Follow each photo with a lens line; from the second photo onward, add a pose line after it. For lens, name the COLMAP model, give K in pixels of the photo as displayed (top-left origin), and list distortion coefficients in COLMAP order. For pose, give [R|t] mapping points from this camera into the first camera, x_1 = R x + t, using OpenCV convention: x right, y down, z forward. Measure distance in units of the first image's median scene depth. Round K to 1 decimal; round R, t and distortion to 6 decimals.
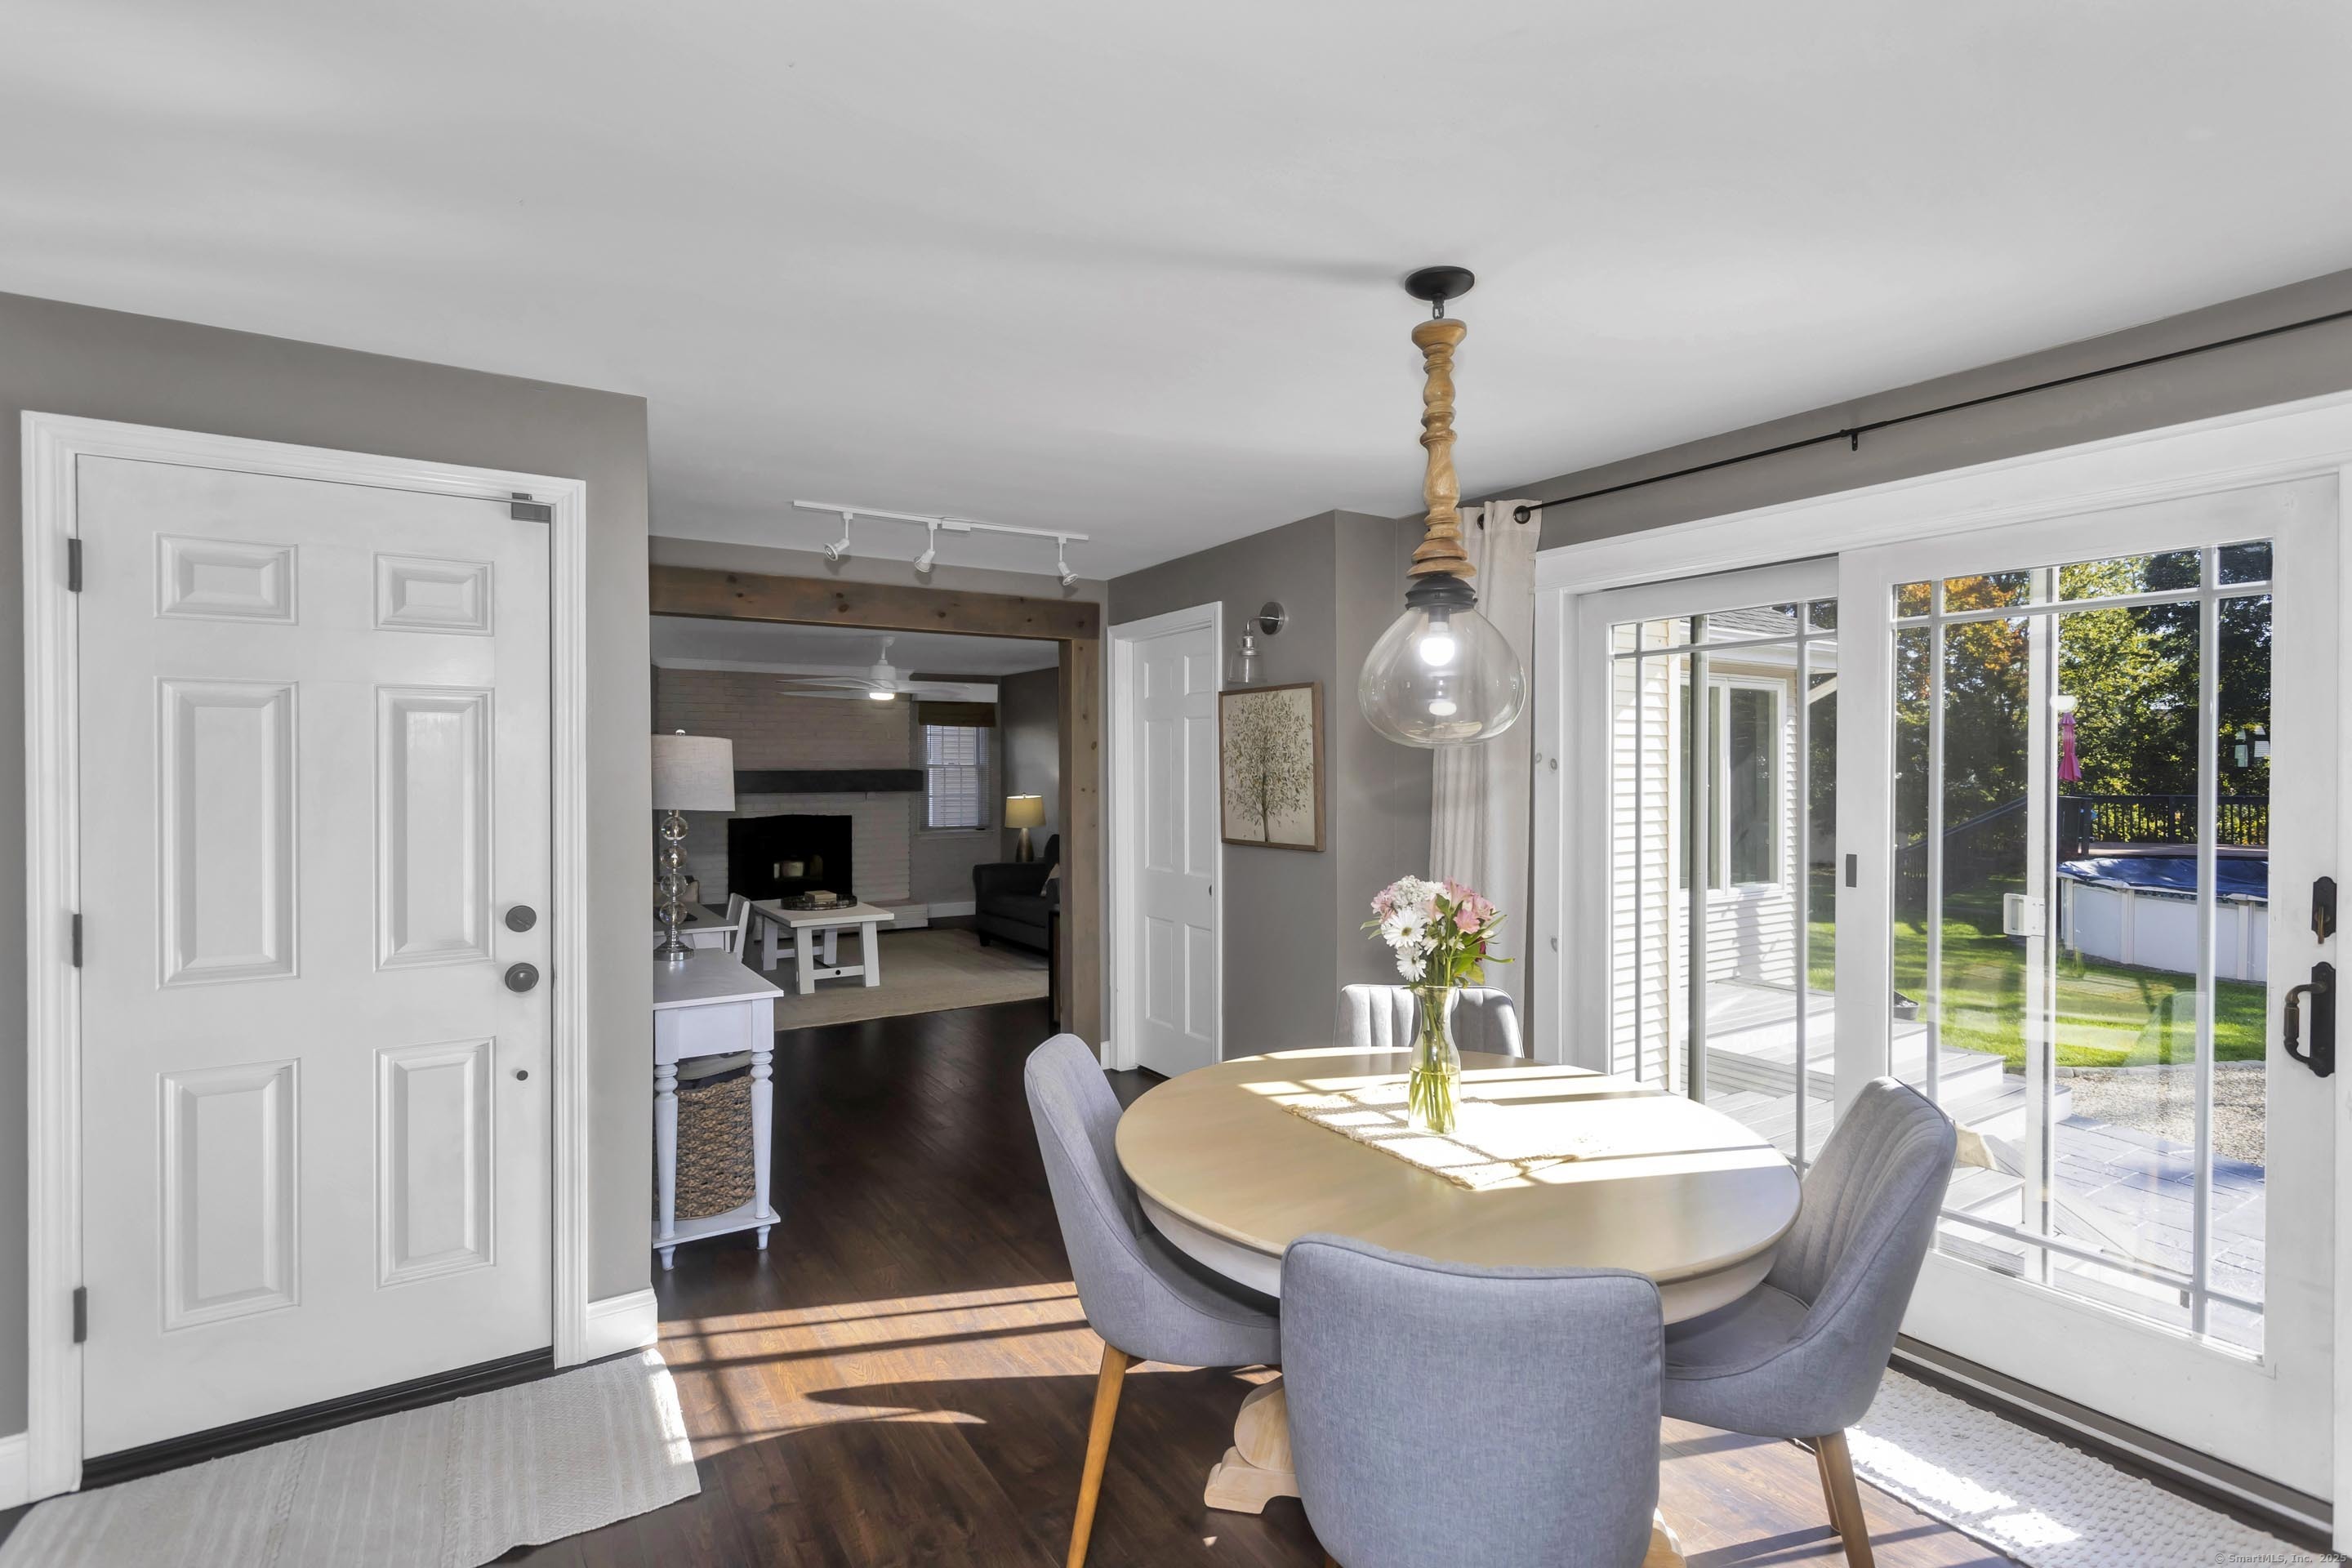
lens RADIAL K [[1126.3, 0, 1179.6], [0, 1126.3, 775.8], [0, 0, 1]] dist [0.004811, 0.000620]
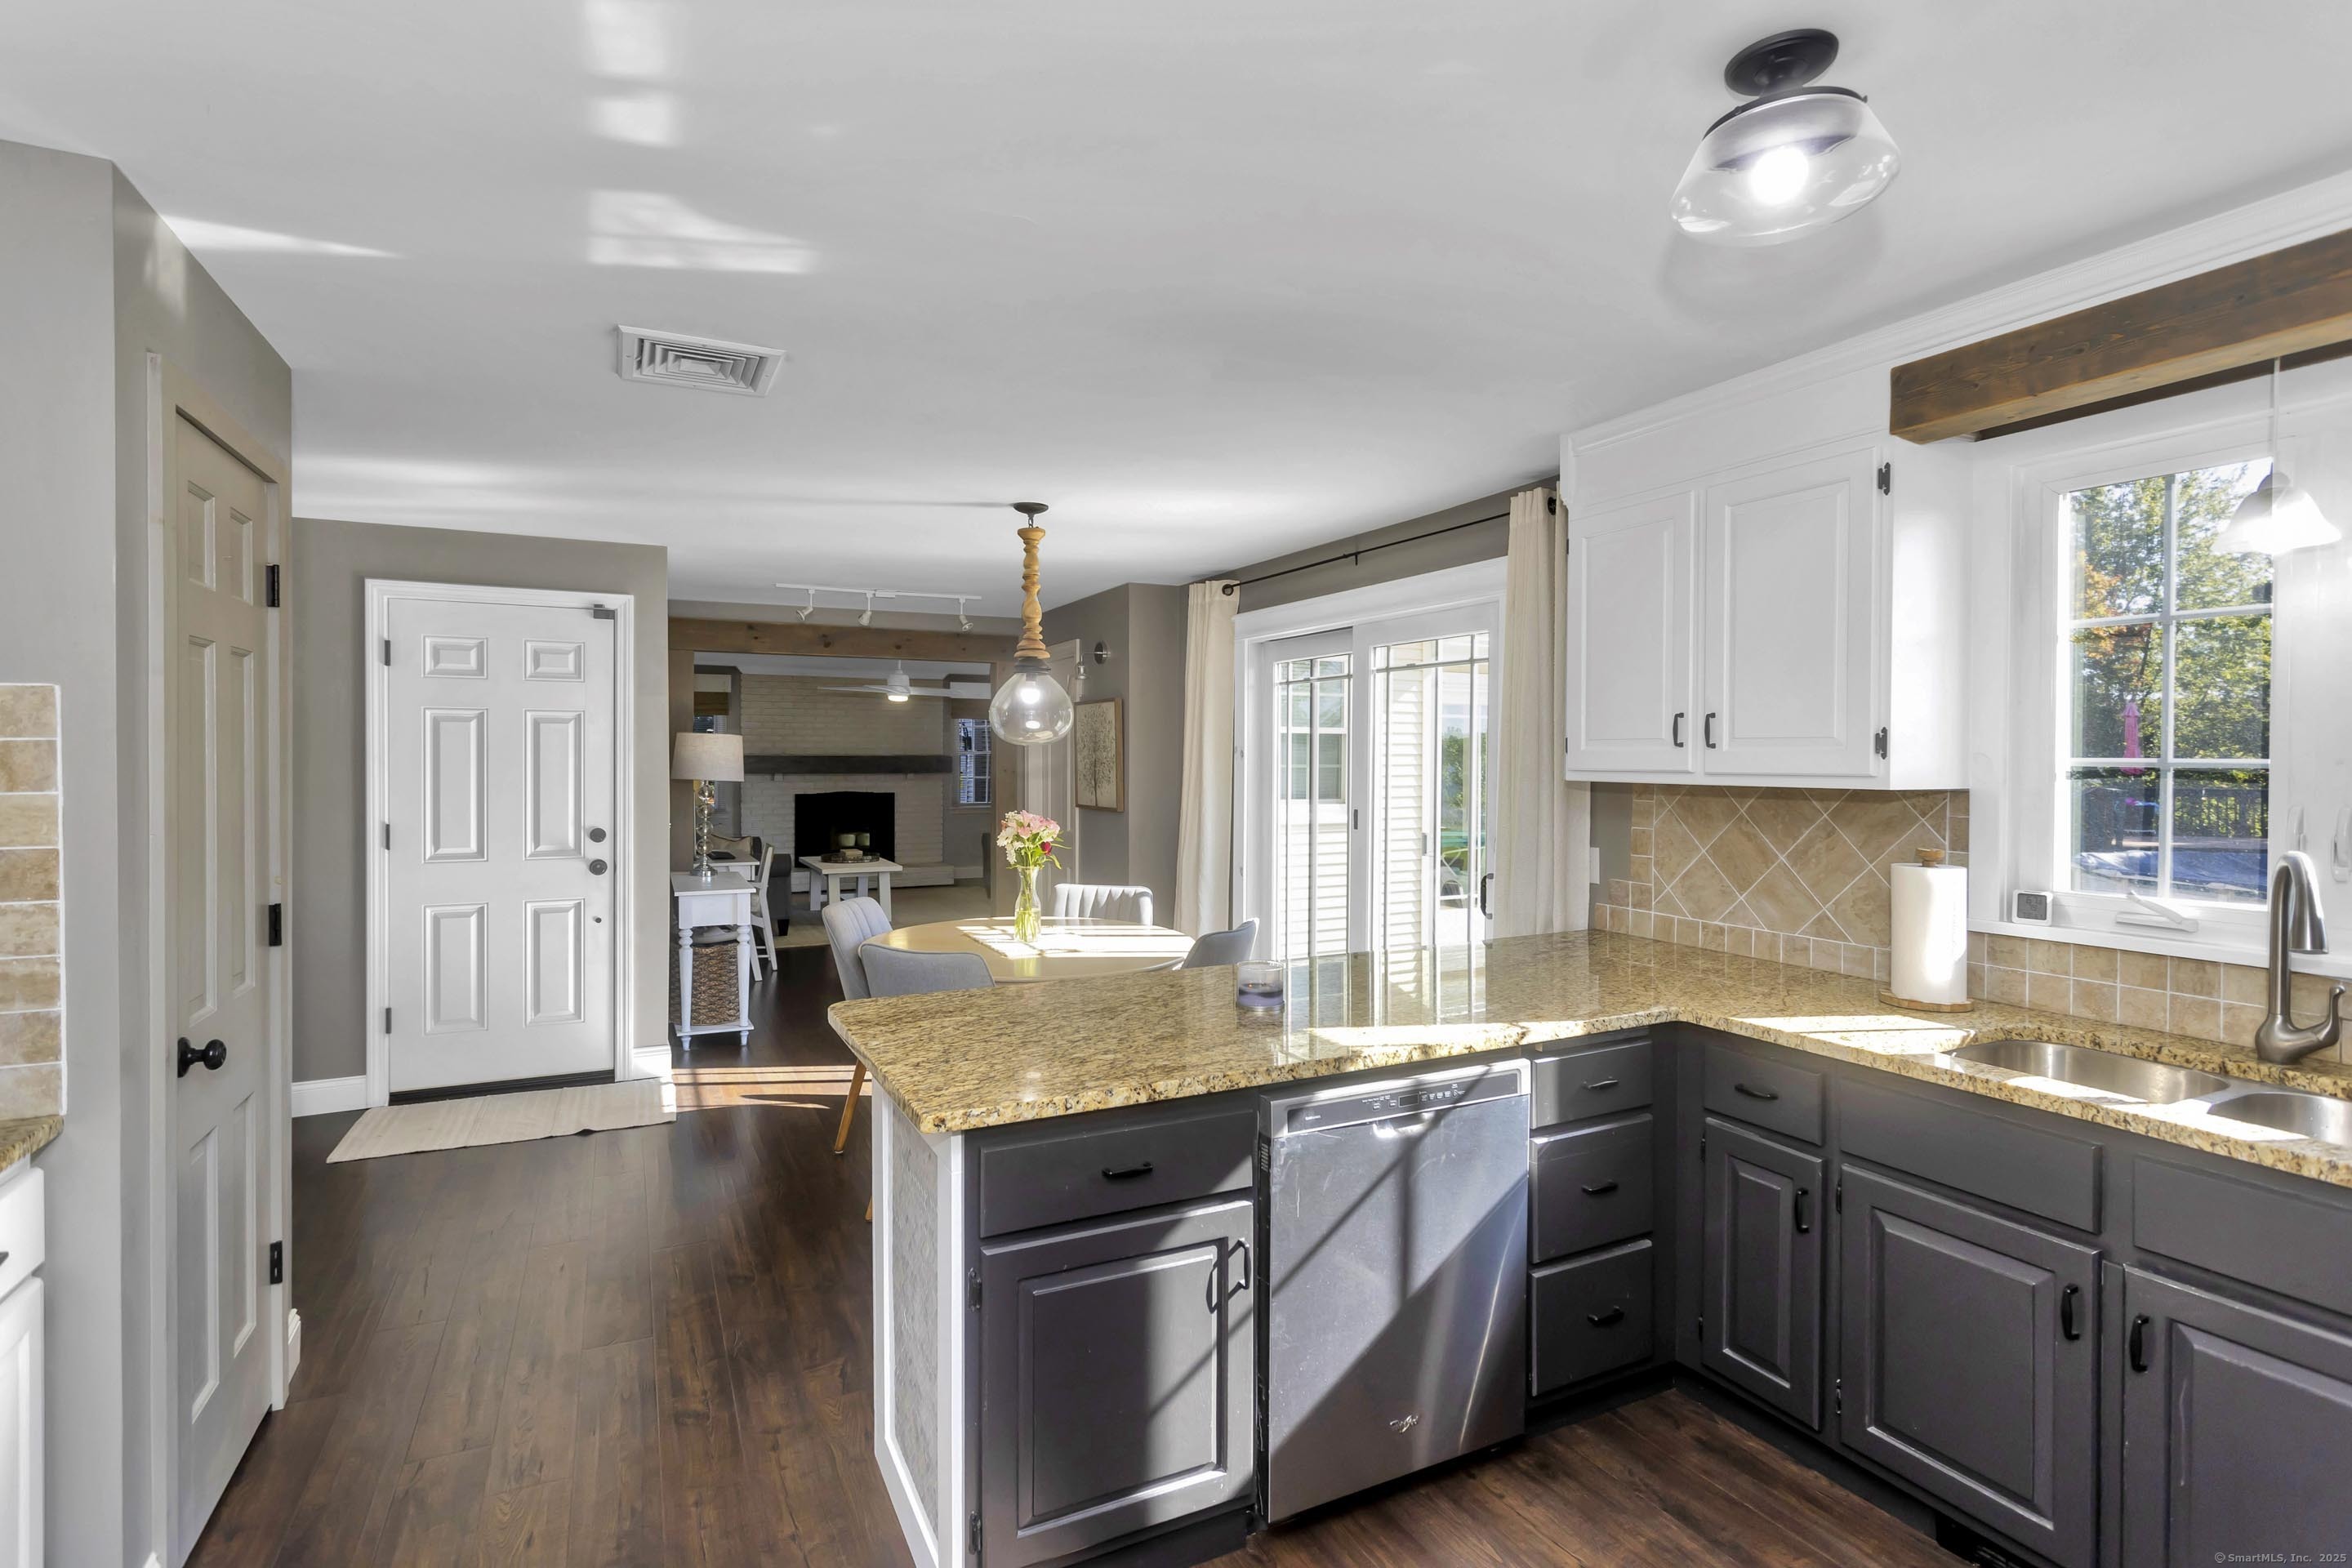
lens RADIAL K [[1160.2, 0, 1183.5], [0, 1160.2, 766.0], [0, 0, 1]] dist [0.003094, 0.000354]
pose [[0.993487, 0.005735, -0.113801, 0.576017], [-0.005535, 0.999983, 0.002074, 0.004771], [0.113811, -0.001431, 0.993501, -0.767509]]
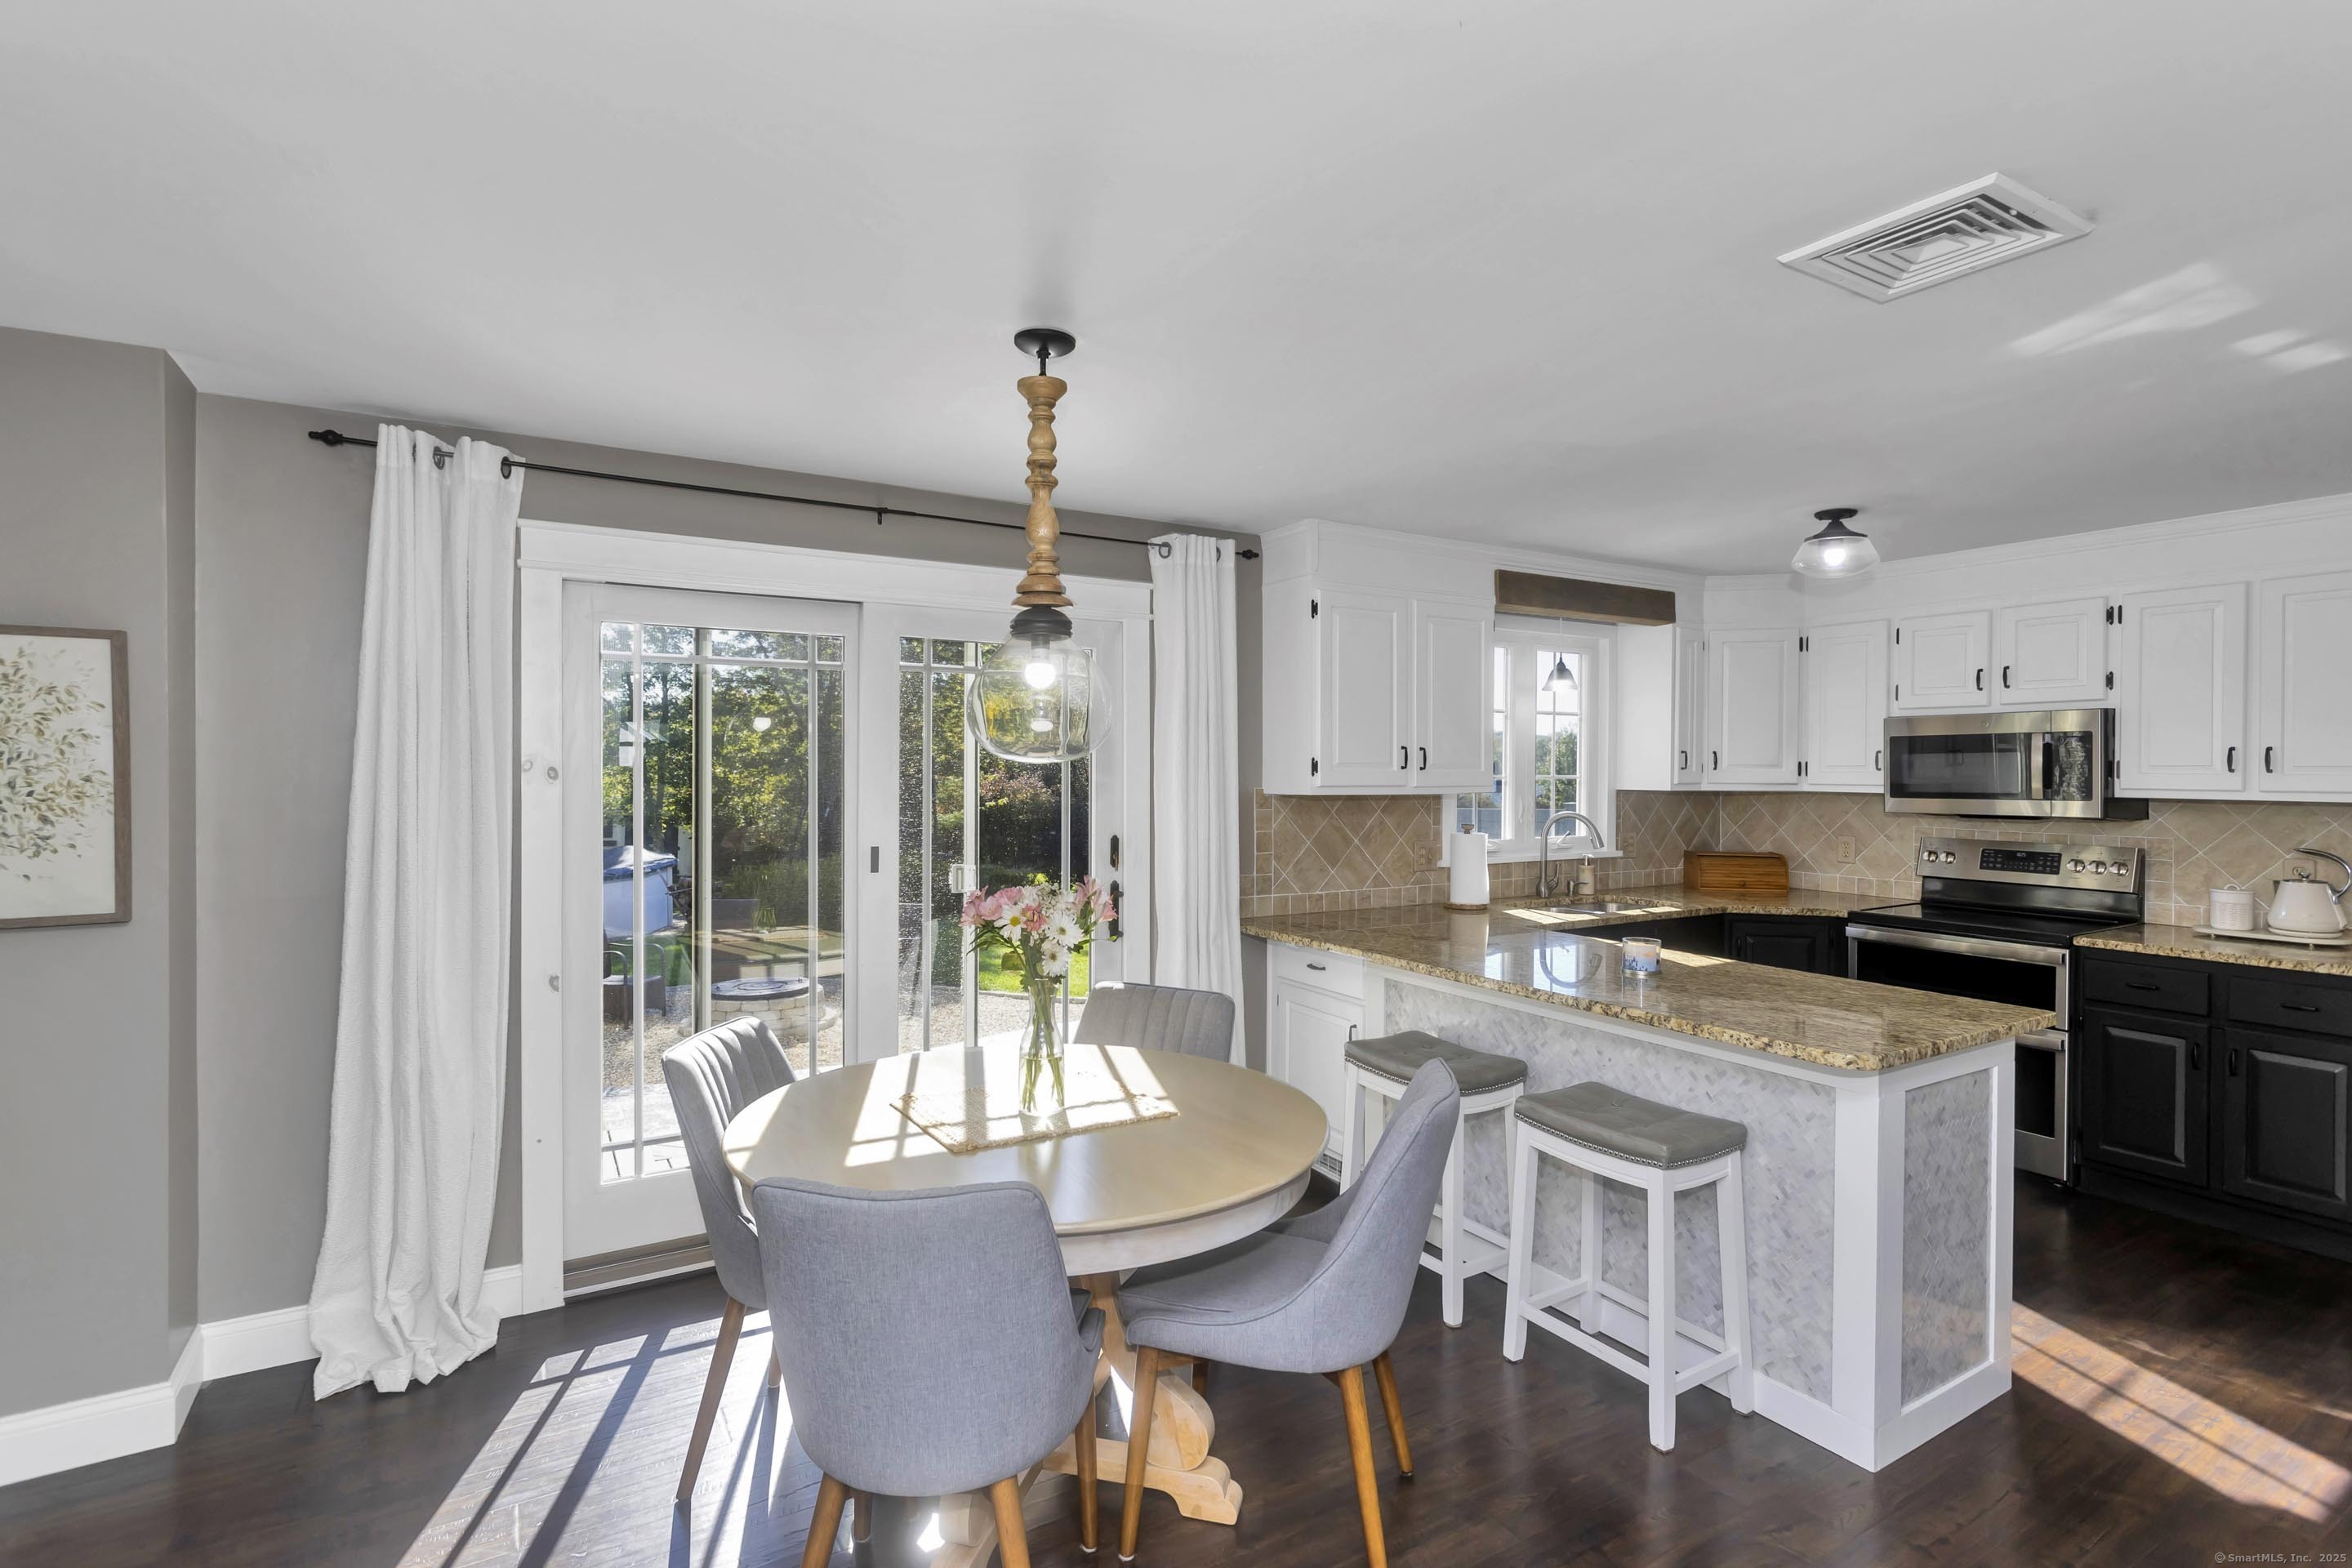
lens RADIAL K [[1145.6, 0, 1190.6], [0, 1145.6, 768.7], [0, 0, 1]] dist [-0.003115, -0.000251]
pose [[0.015830, 0.002212, 0.999872, -0.711024], [0.004635, 0.999987, -0.002286, -0.012046], [-0.999864, 0.004670, 0.015820, 0.669938]]
